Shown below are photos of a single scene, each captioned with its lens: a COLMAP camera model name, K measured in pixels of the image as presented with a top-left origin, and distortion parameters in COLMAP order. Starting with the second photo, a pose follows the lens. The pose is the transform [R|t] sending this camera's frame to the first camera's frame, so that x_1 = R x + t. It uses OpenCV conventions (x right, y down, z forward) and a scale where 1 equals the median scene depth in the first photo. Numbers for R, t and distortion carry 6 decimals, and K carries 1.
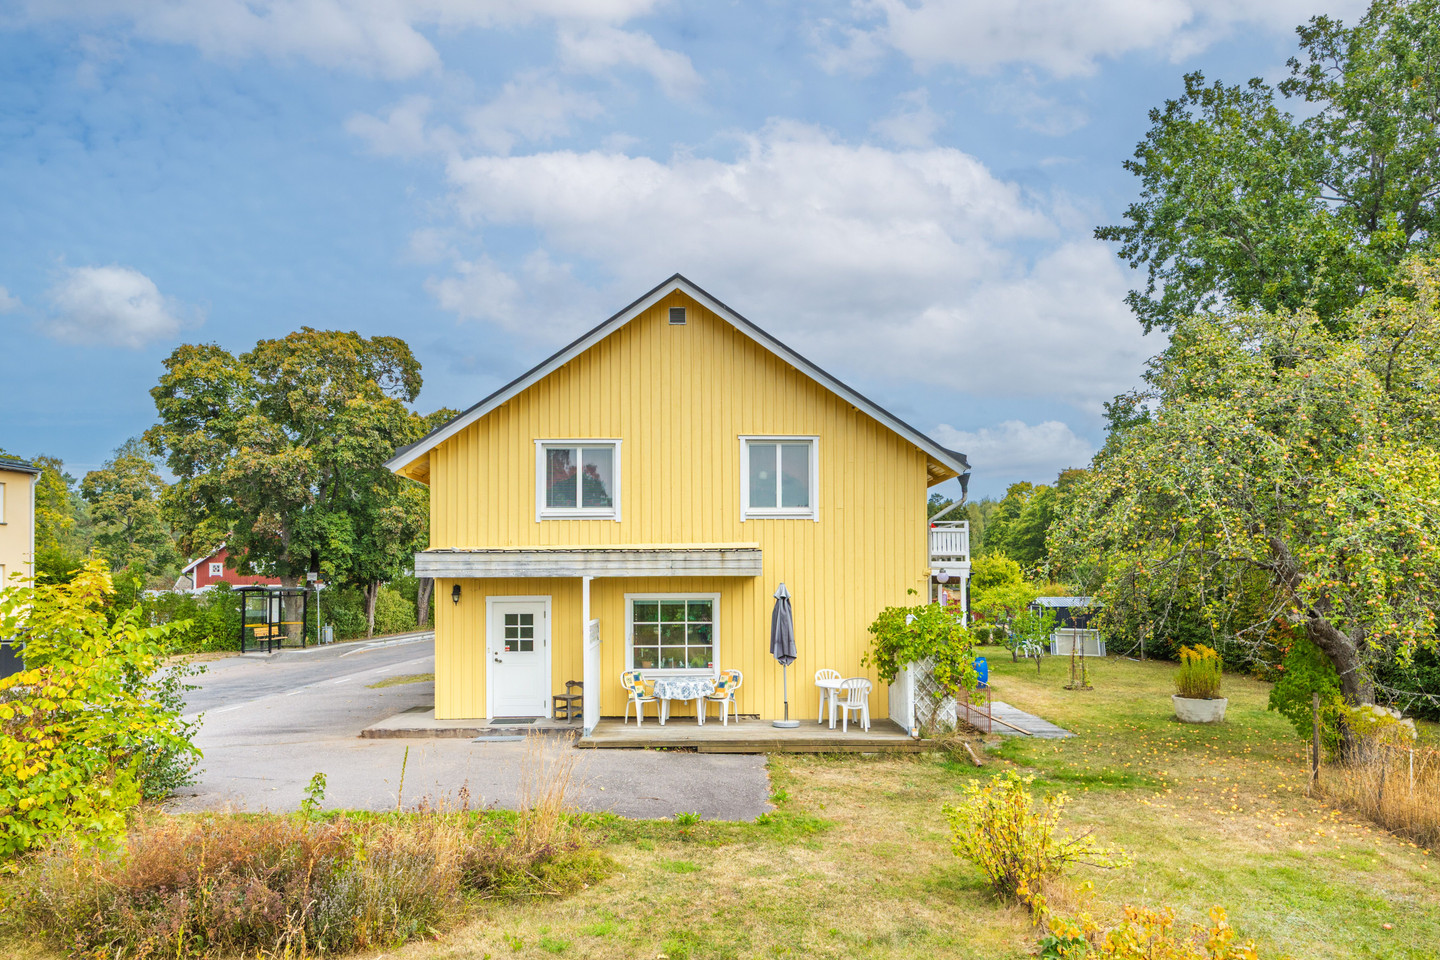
lens RADIAL K [[944.9, 0, 720.0], [0, 944.9, 480.0], [0, 0, 1]] dist [0.021344, 0.000447]
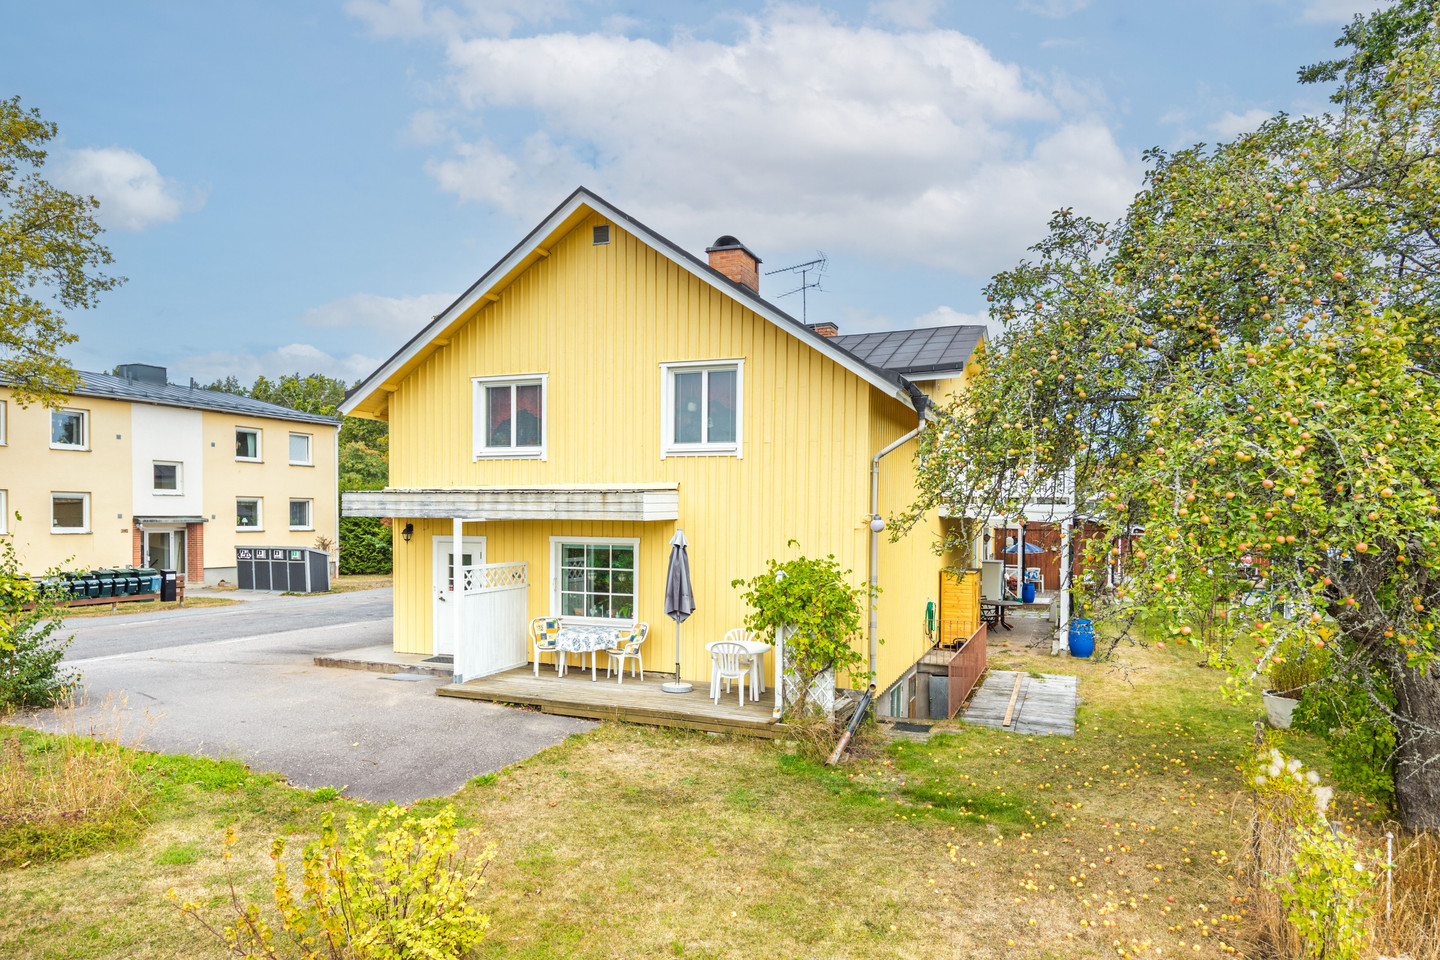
lens RADIAL K [[874.5, 0, 720.0], [0, 874.5, 480.0], [0, 0, 1]] dist [0.003828, 0.001469]
pose [[0.923063, -0.001519, -0.384646, 0.403214], [0.025816, 0.997982, 0.058012, 0.017246], [0.383782, -0.063479, 0.921239, 0.264223]]
